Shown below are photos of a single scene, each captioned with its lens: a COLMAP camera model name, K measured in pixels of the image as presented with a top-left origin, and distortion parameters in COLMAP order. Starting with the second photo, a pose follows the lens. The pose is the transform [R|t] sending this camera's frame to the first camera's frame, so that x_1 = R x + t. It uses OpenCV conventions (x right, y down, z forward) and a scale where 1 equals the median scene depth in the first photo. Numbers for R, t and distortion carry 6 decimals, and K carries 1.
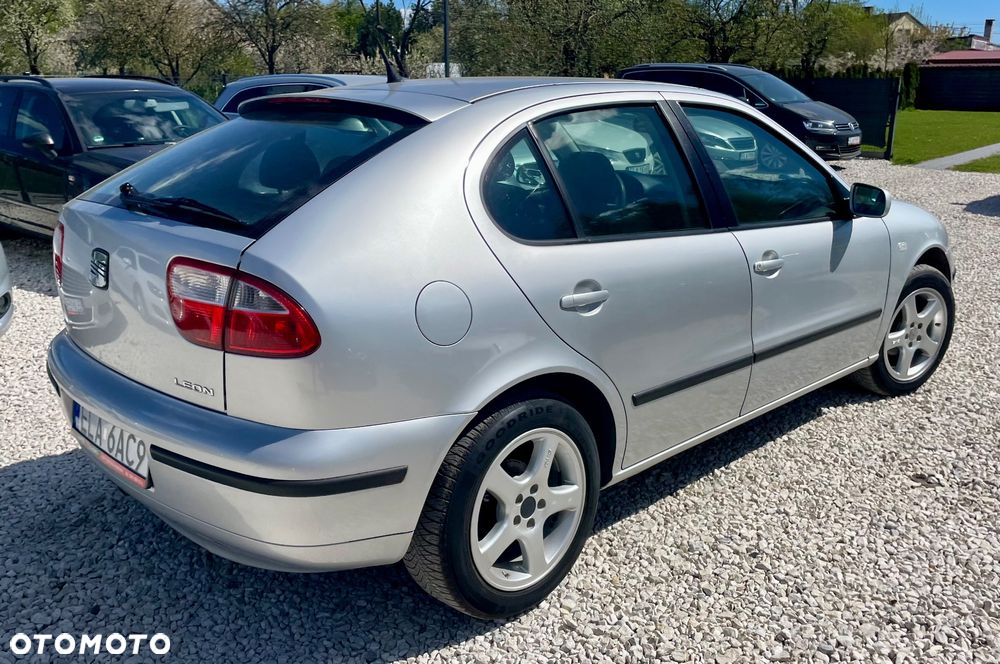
lens RADIAL K [[875.2, 0, 500.0], [0, 875.2, 332.0], [0, 0, 1]] dist [0.086420, -0.106068]
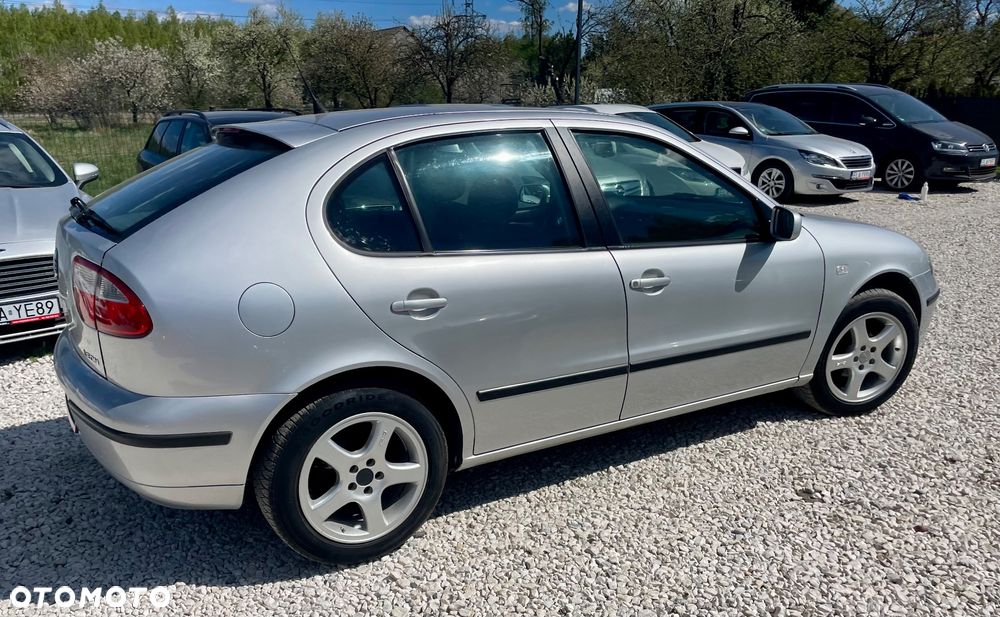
lens RADIAL K [[772.3, 0, 464.2], [0, 772.3, 392.1], [0, 0, 1]] dist [0.090433, -0.105467]
pose [[0.967437, 0.072825, -0.242409, 0.369808], [-0.054923, 0.995295, 0.079818, -0.006942], [0.247081, -0.063905, 0.966885, 0.016270]]
